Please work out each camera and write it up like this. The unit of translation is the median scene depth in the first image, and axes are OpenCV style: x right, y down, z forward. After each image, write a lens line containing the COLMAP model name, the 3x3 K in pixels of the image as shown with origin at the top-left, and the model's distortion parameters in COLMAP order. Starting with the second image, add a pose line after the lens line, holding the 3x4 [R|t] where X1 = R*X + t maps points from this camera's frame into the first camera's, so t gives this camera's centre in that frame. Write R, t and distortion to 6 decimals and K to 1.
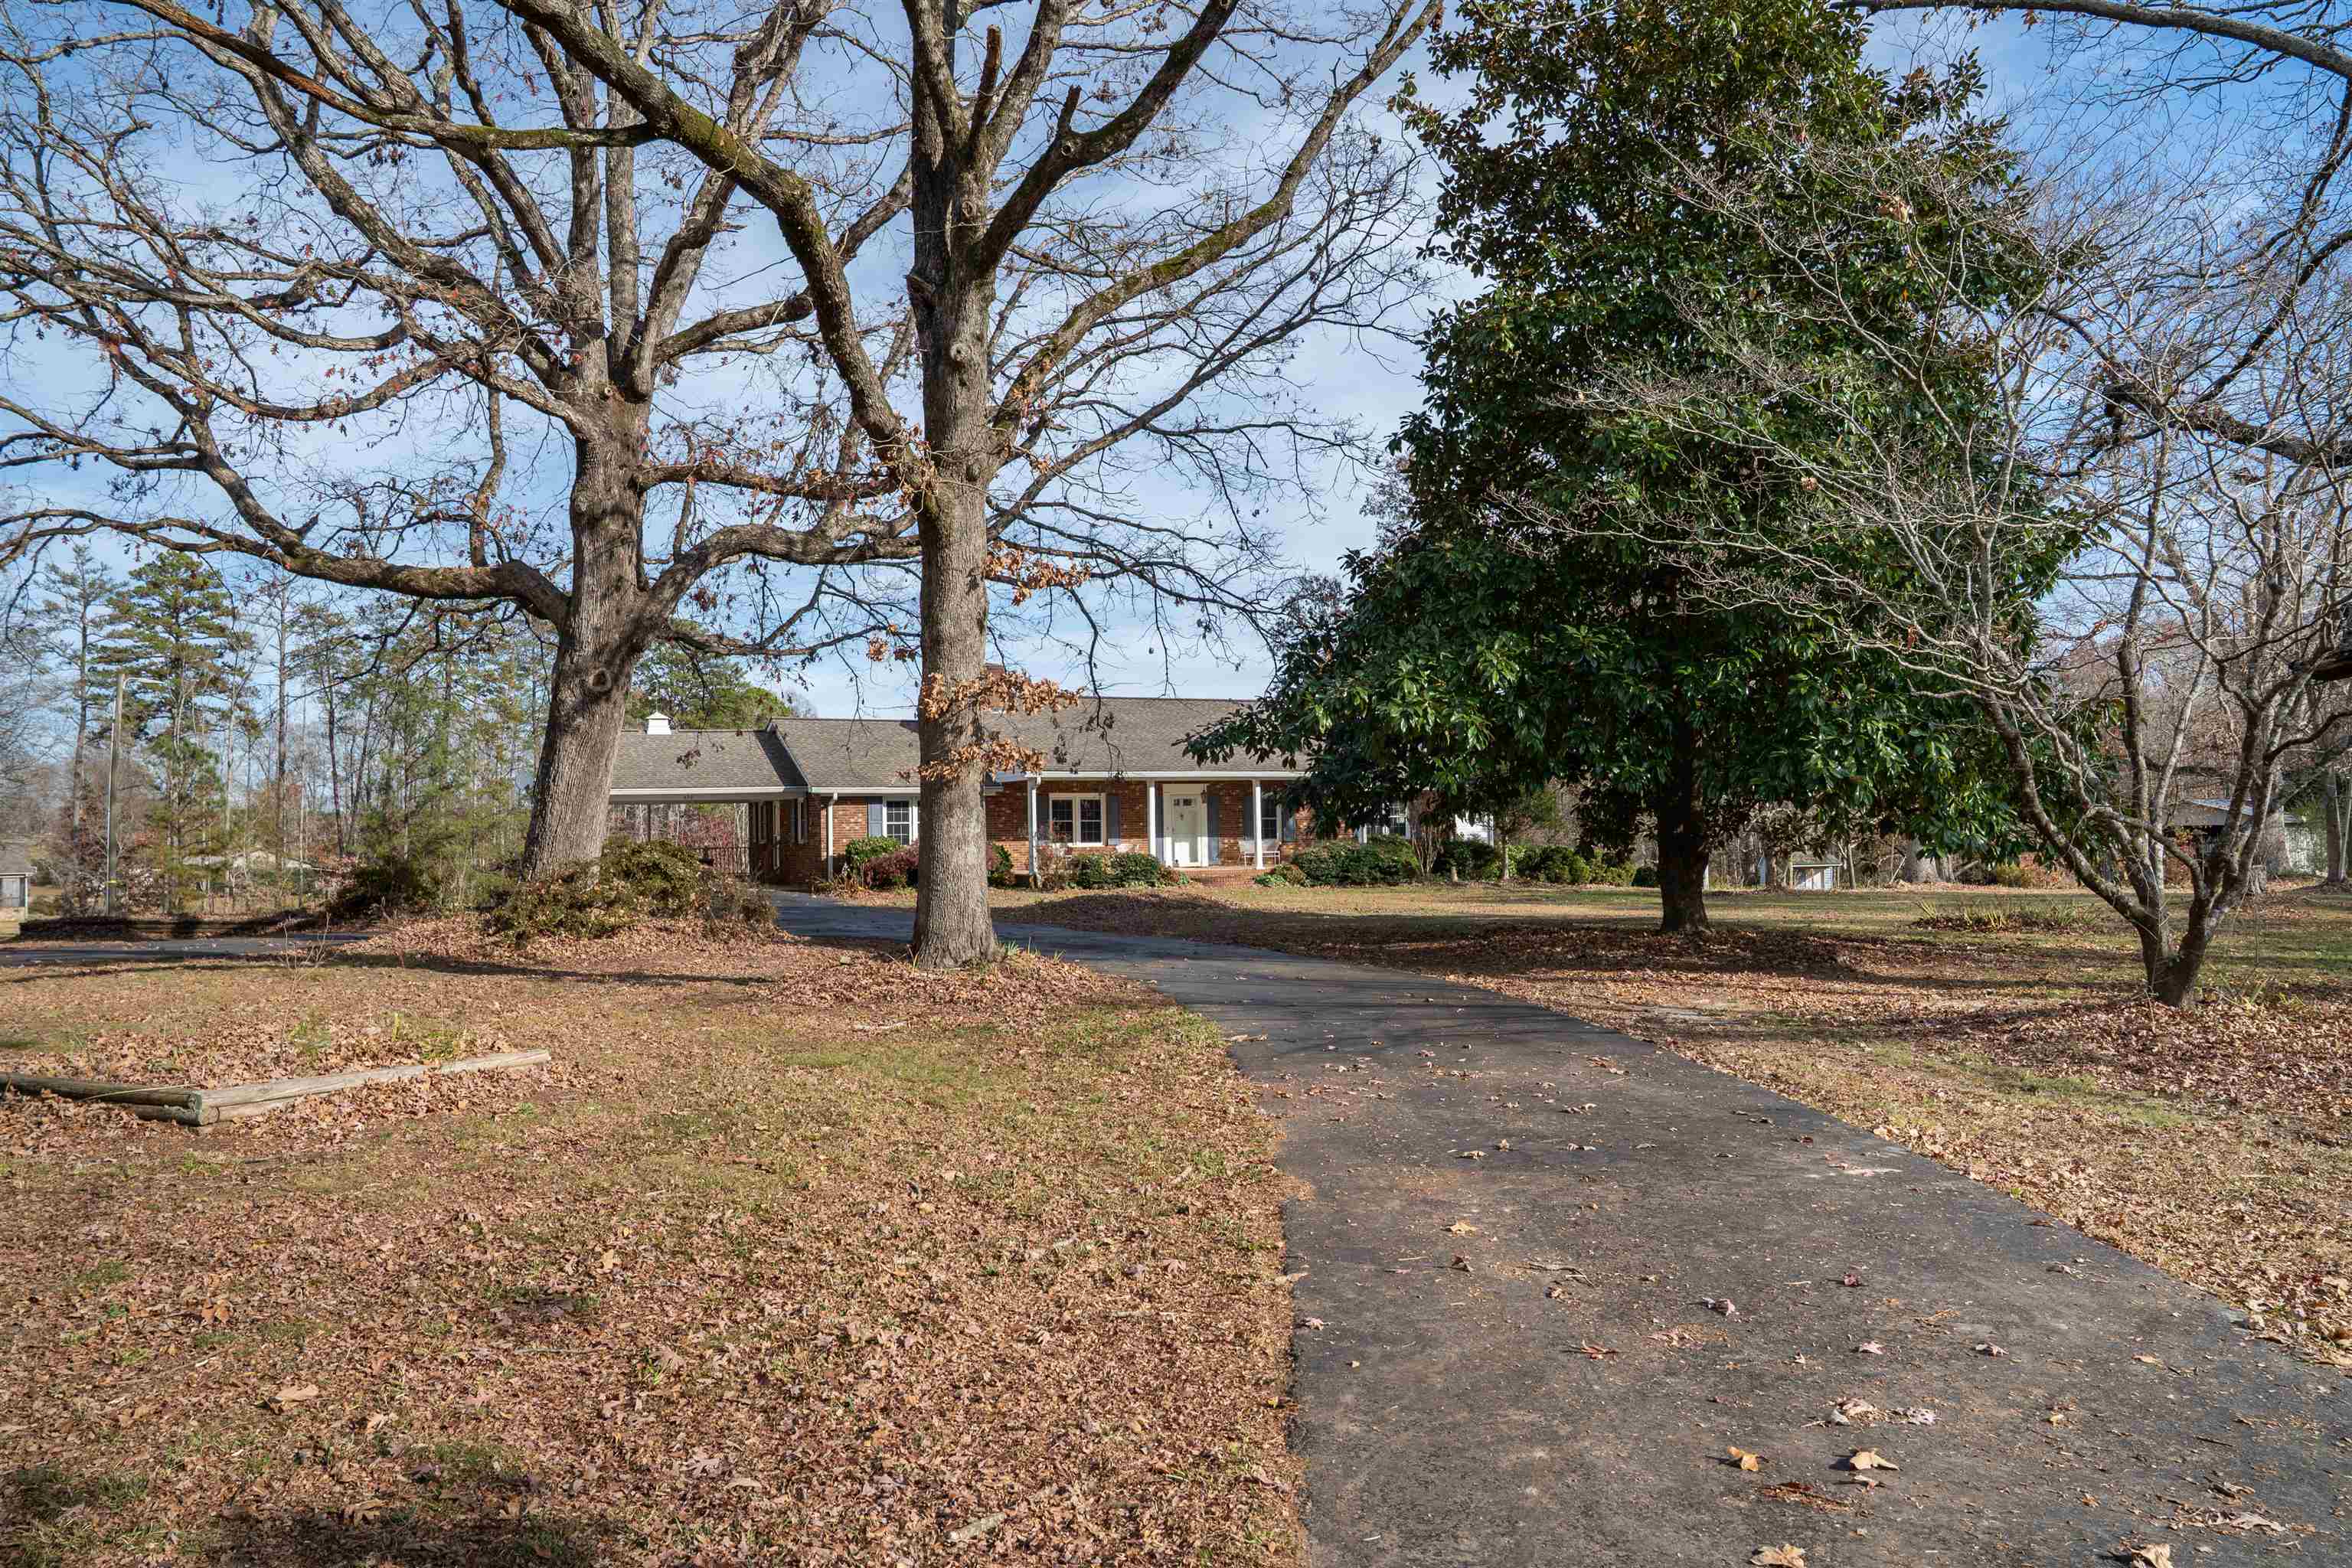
lens RADIAL K [[1665.7, 0, 1176.0], [0, 1665.7, 784.0], [0, 0, 1]] dist [-0.136537, 0.103032]
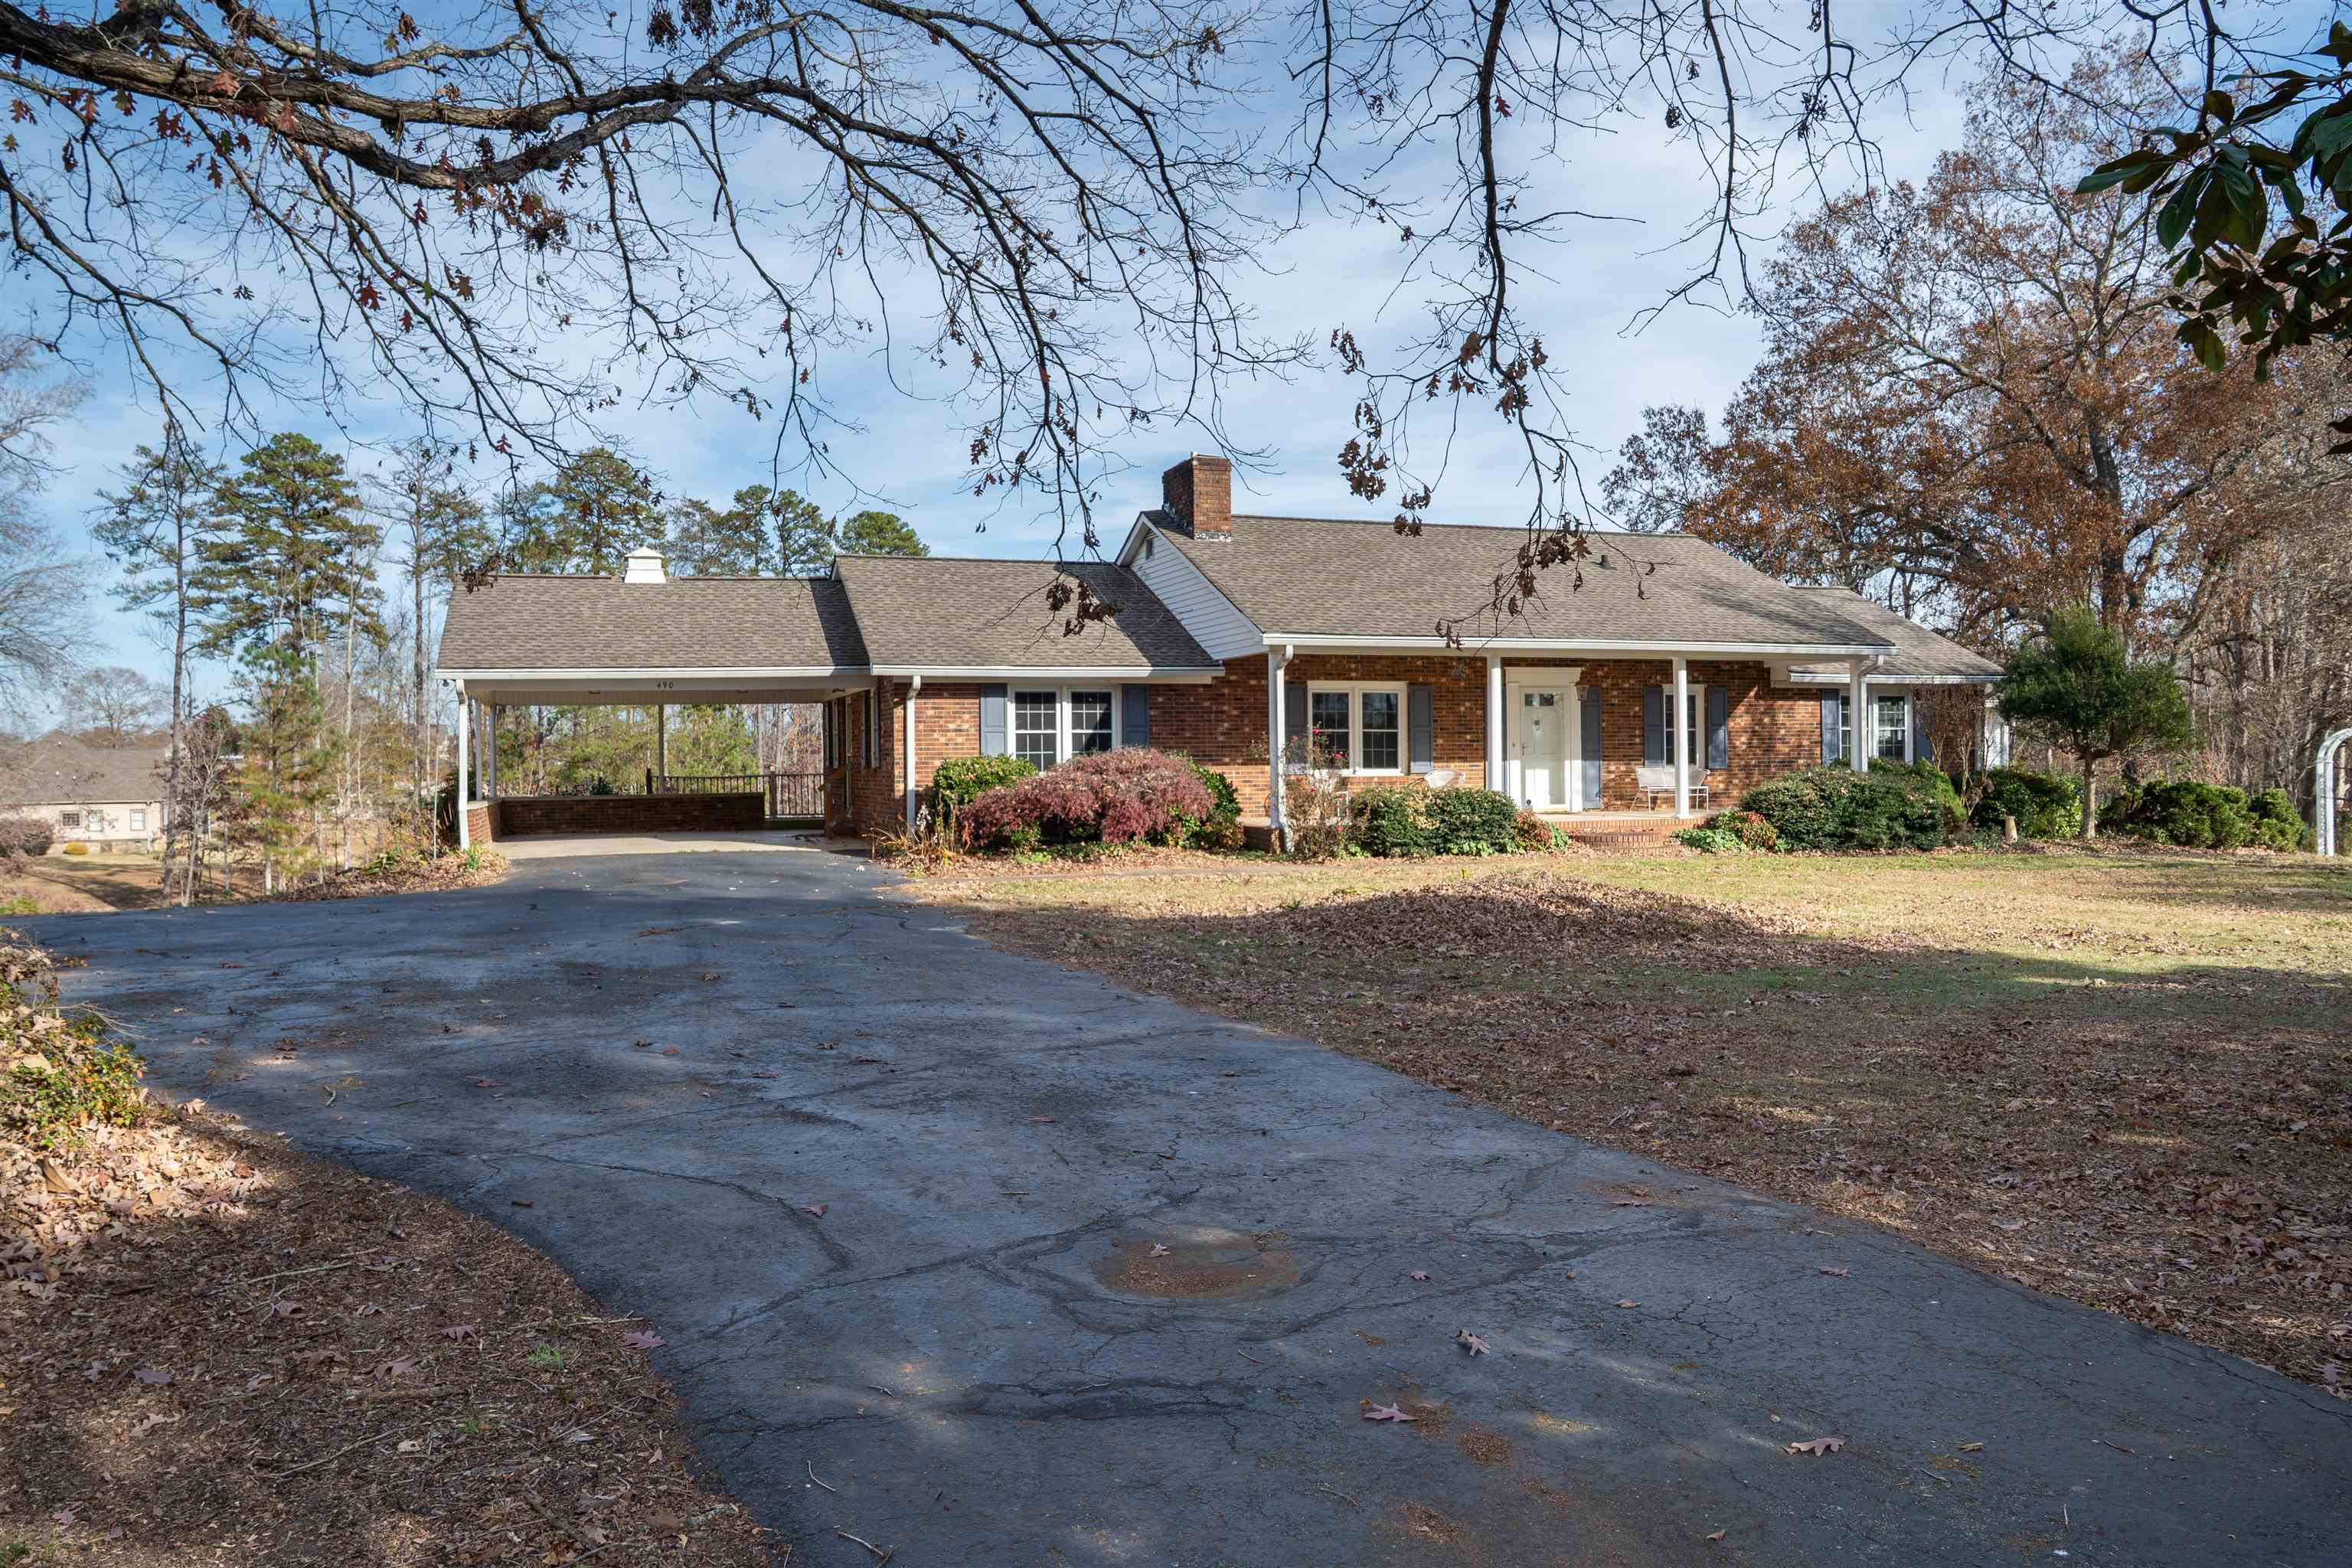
lens RADIAL K [[1665.7, 0, 1176.0], [0, 1665.7, 784.0], [0, 0, 1]] dist [-0.136537, 0.103032]
pose [[0.988857, 0.007366, -0.148688, -0.036278], [-0.000938, 0.999064, 0.043255, 0.016172], [0.148867, -0.042634, 0.987938, 0.436050]]
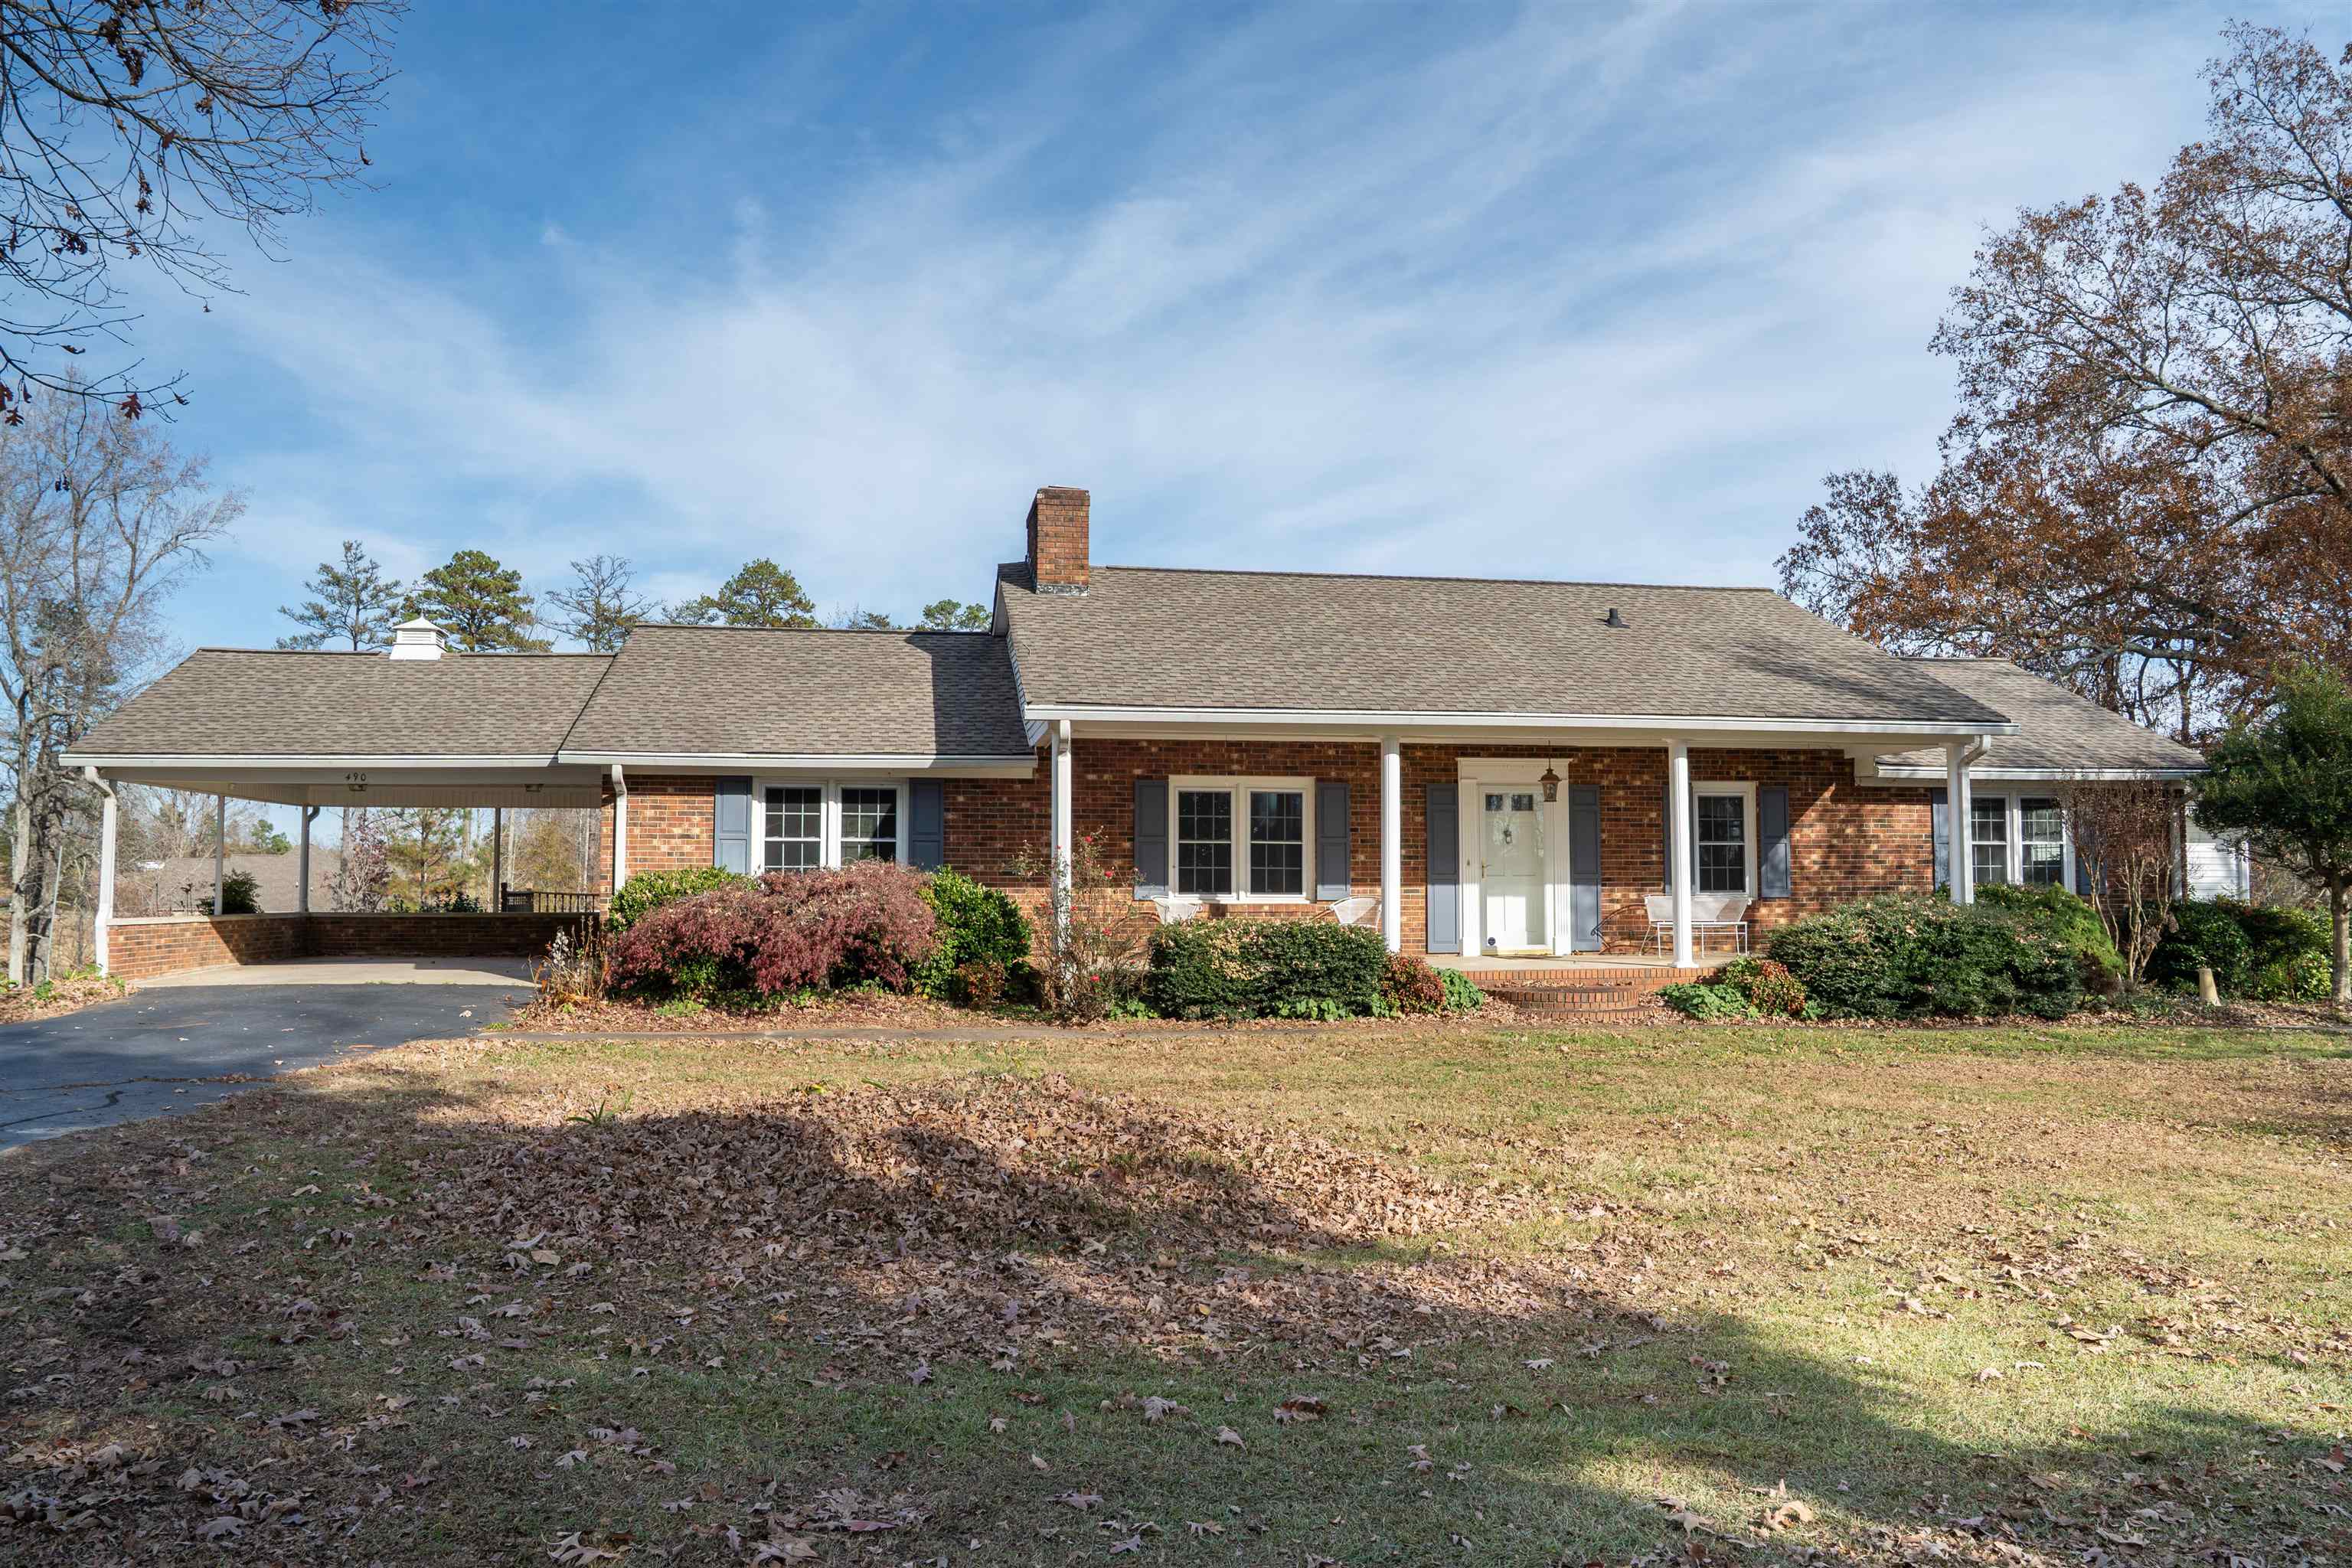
lens RADIAL K [[1665.7, 0, 1176.0], [0, 1665.7, 784.0], [0, 0, 1]] dist [-0.136537, 0.103032]
pose [[0.949251, -0.004070, -0.314492, 0.058643], [-0.006195, 0.999480, -0.031632, 0.021197], [0.314458, 0.031975, 0.948733, 0.600147]]
